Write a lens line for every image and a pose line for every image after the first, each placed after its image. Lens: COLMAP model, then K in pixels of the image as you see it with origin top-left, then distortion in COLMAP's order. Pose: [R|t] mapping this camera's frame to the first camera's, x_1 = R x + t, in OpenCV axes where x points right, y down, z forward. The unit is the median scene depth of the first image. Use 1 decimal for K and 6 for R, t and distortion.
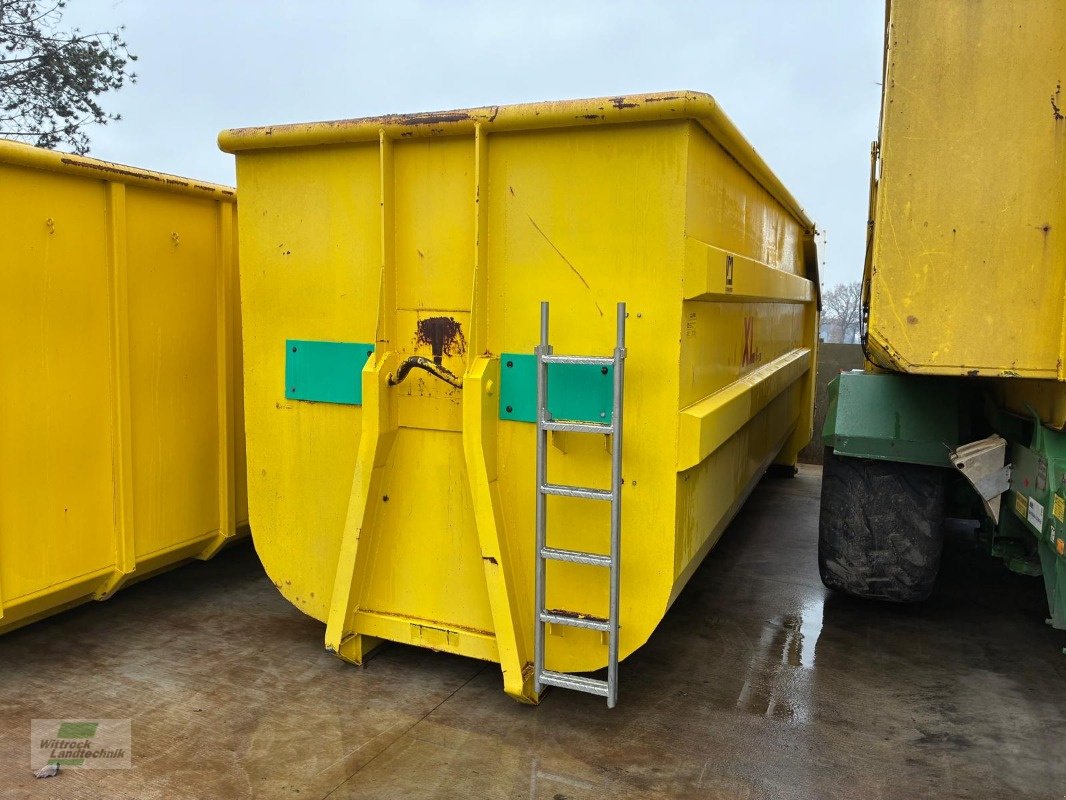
lens RADIAL K [[809.0, 0, 528.1], [0, 809.0, 393.4], [0, 0, 1]] dist [0.060867, -0.074156]
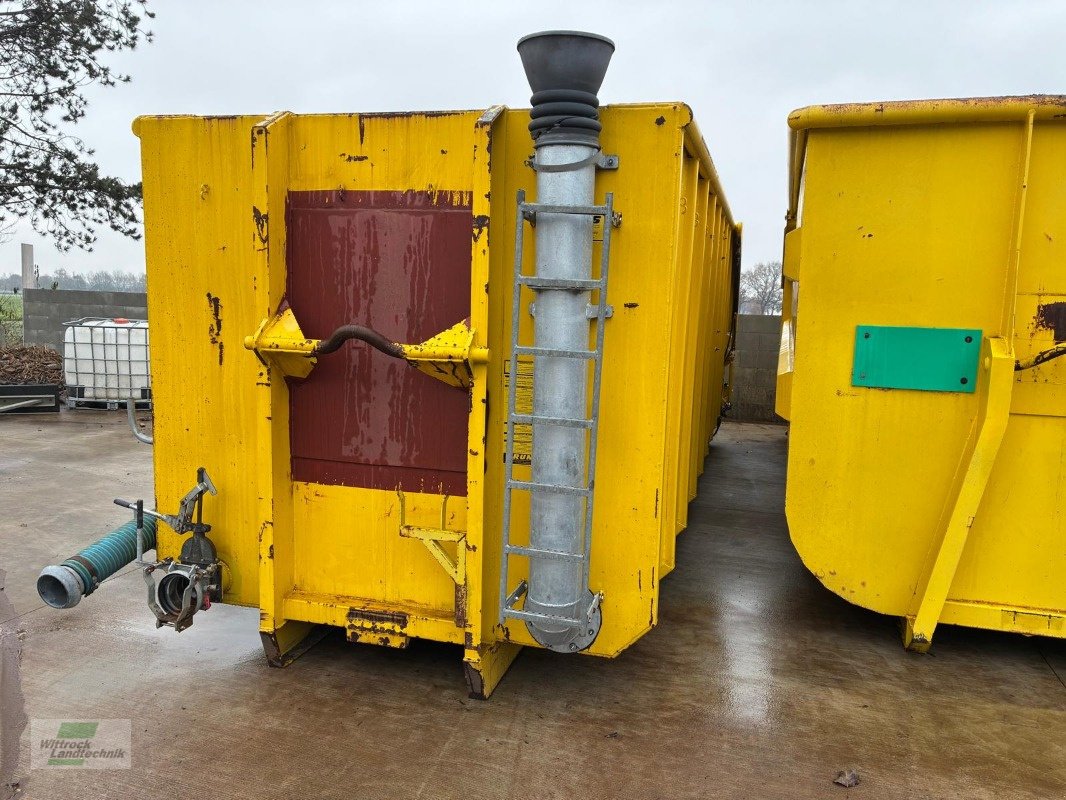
lens RADIAL K [[809.0, 0, 540.4], [0, 809.0, 398.6], [0, 0, 1]] dist [0.060867, -0.074156]
pose [[0.993292, -0.013078, 0.114893, -0.857287], [0.009253, 0.999387, 0.033762, -0.016196], [-0.115264, -0.032472, 0.992804, 0.081085]]
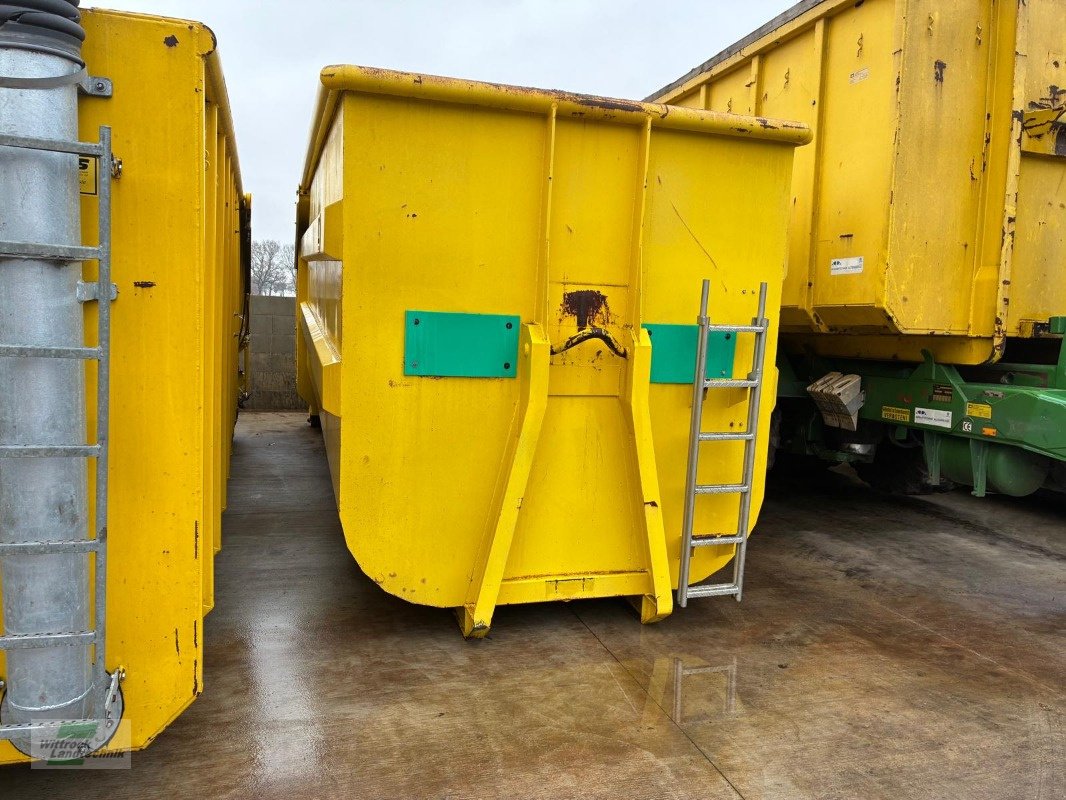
lens RADIAL K [[809.0, 0, 550.1], [0, 809.0, 395.1], [0, 0, 1]] dist [0.060867, -0.074156]
pose [[0.750743, -0.070877, 0.656781, -0.852535], [0.035384, 0.997115, 0.067158, -0.029557], [-0.659646, -0.027179, 0.751085, 0.224417]]
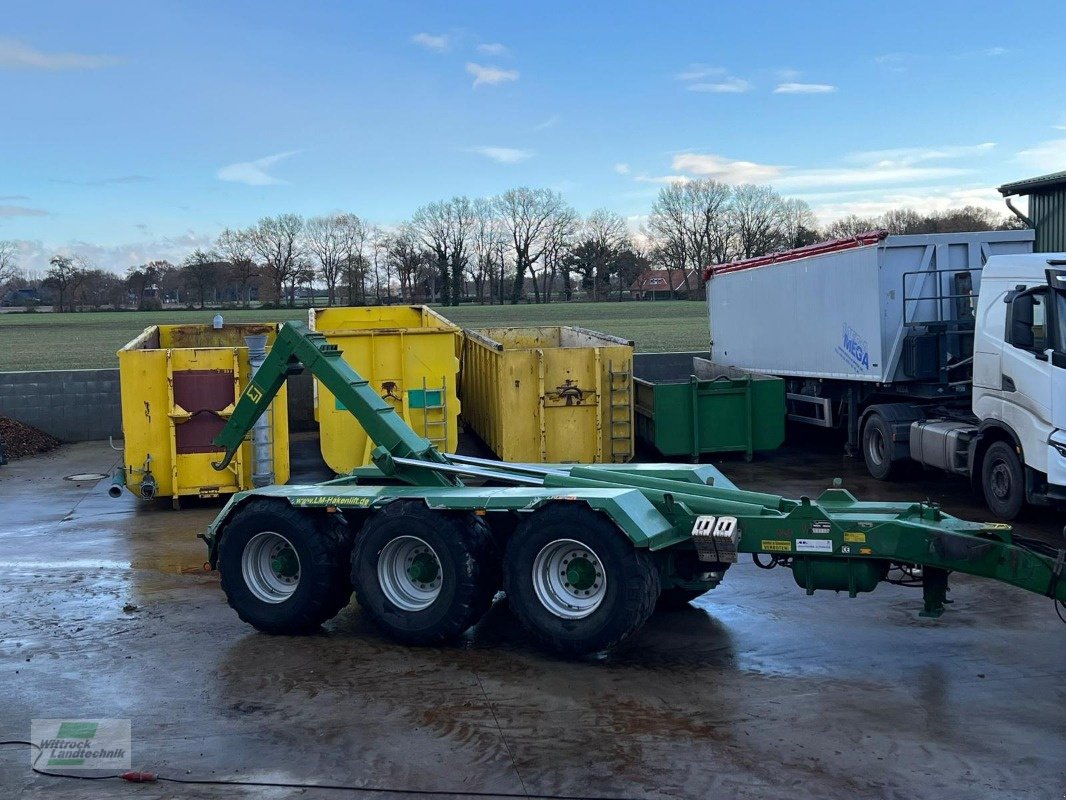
lens RADIAL K [[1301.3, 0, 534.2], [0, 1301.3, 395.3], [0, 0, 1]] dist [0.157033, 0.000000]
pose [[0.837592, -0.100410, 0.536989, -2.690808], [0.095273, 0.994748, 0.037399, -0.188567], [-0.537924, 0.019835, 0.842760, -4.245955]]
